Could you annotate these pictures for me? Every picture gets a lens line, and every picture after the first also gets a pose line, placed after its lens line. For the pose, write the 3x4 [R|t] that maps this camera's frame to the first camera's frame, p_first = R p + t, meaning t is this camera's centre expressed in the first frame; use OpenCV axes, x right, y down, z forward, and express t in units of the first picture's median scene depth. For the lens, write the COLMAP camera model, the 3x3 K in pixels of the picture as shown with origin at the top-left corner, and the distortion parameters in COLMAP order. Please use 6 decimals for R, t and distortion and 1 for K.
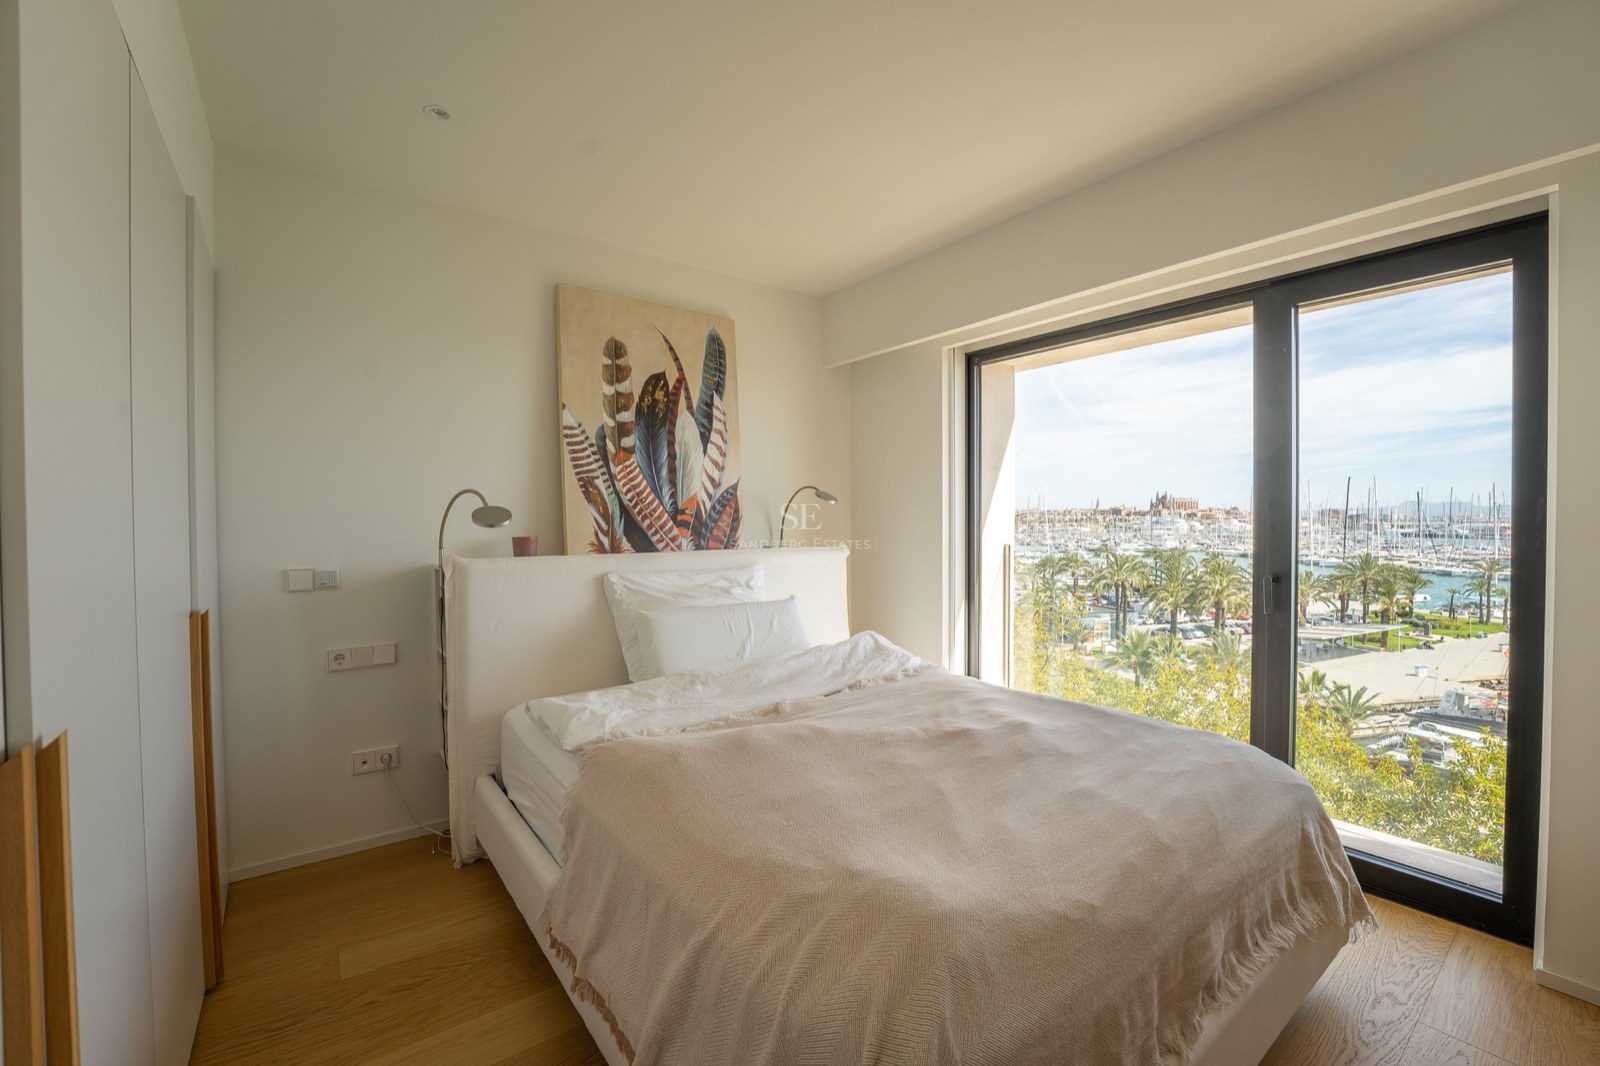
lens RADIAL K [[644.5, 0, 794.5], [0, 644.5, 531.5], [0, 0, 1]] dist [-0.022952, -0.000038]
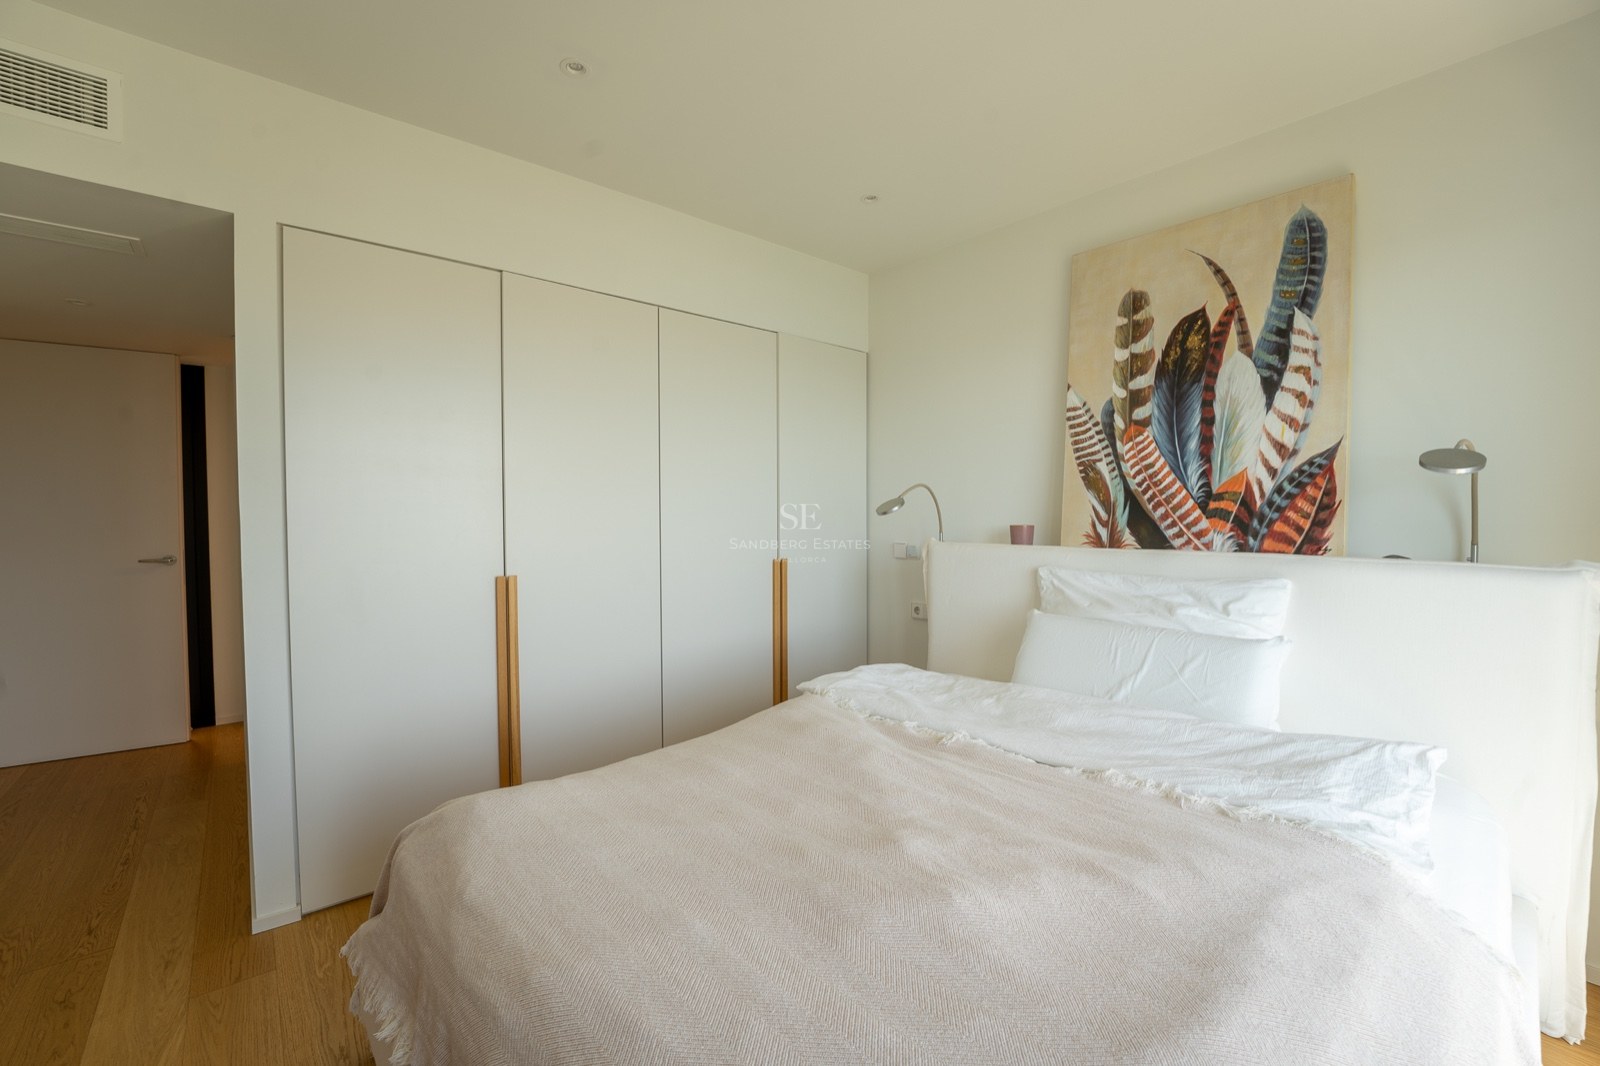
lens RADIAL K [[644.5, 0, 791.8], [0, 644.5, 528.2], [0, 0, 1]] dist [-0.022952, -0.000038]
pose [[0.090286, 0.028352, -0.995512, 0.494082], [-0.014065, 0.999531, 0.027191, -0.008458], [0.995817, 0.011547, 0.090642, 0.470729]]
